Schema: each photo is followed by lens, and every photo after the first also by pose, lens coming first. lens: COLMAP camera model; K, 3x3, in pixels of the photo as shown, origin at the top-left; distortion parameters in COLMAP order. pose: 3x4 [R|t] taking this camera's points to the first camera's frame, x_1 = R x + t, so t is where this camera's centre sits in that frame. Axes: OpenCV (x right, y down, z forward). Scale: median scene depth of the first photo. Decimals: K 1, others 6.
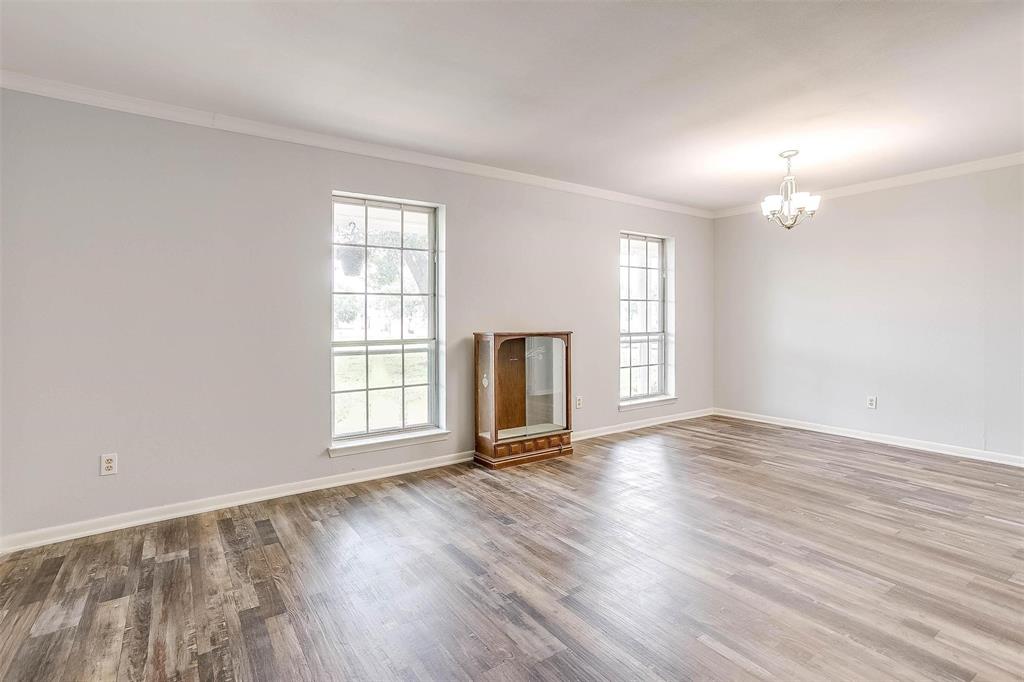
lens RADIAL K [[511.0, 0, 509.5], [0, 511.0, 327.6], [0, 0, 1]] dist [-0.002699, 0.023795]
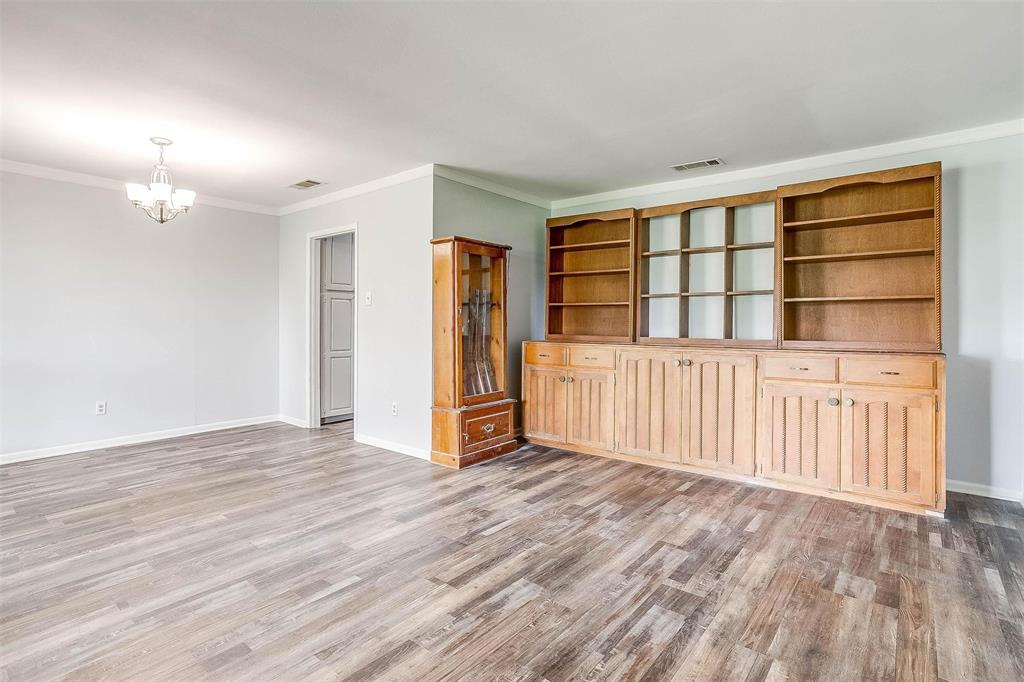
lens RADIAL K [[501.5, 0, 513.9], [0, 501.5, 339.4], [0, 0, 1]] dist [-0.038264, 0.022523]
pose [[-0.284394, -0.031999, 0.958173, -0.484437], [0.022254, 0.998953, 0.039966, -0.004286], [-0.958449, 0.032690, -0.283384, 0.632773]]
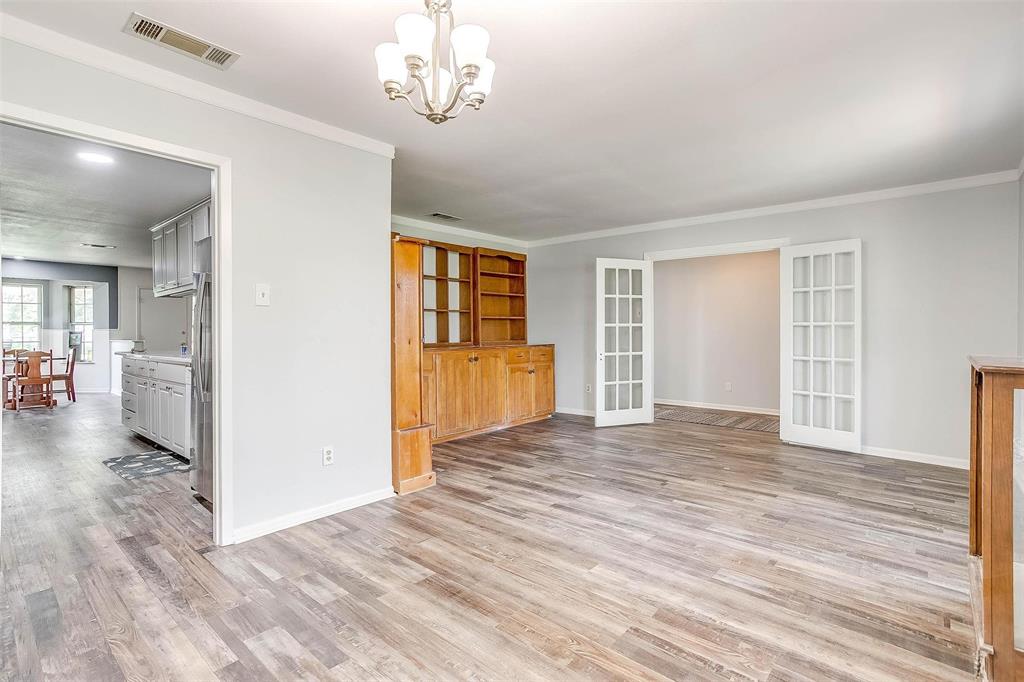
lens RADIAL K [[489.7, 0, 508.0], [0, 489.7, 334.7], [0, 0, 1]] dist [-0.023969, 0.019488]
pose [[-0.972726, 0.005065, -0.231901, 0.581221], [-0.002964, 0.999409, 0.034259, -0.027738], [0.231938, 0.034012, -0.972136, 1.398461]]
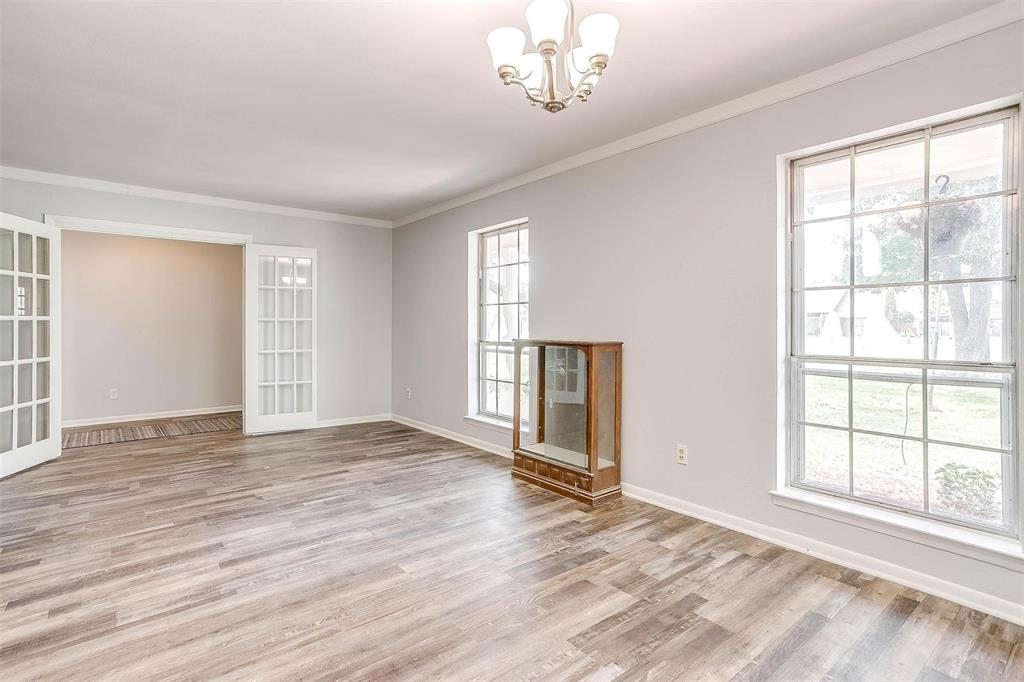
lens RADIAL K [[497.9, 0, 501.9], [0, 497.9, 324.4], [0, 0, 1]] dist [-0.029883, 0.020995]
pose [[0.053814, -0.001504, -0.998550, 0.938732], [-0.025751, 0.999664, -0.002894, -0.014317], [0.998219, 0.025869, 0.053757, 0.926115]]
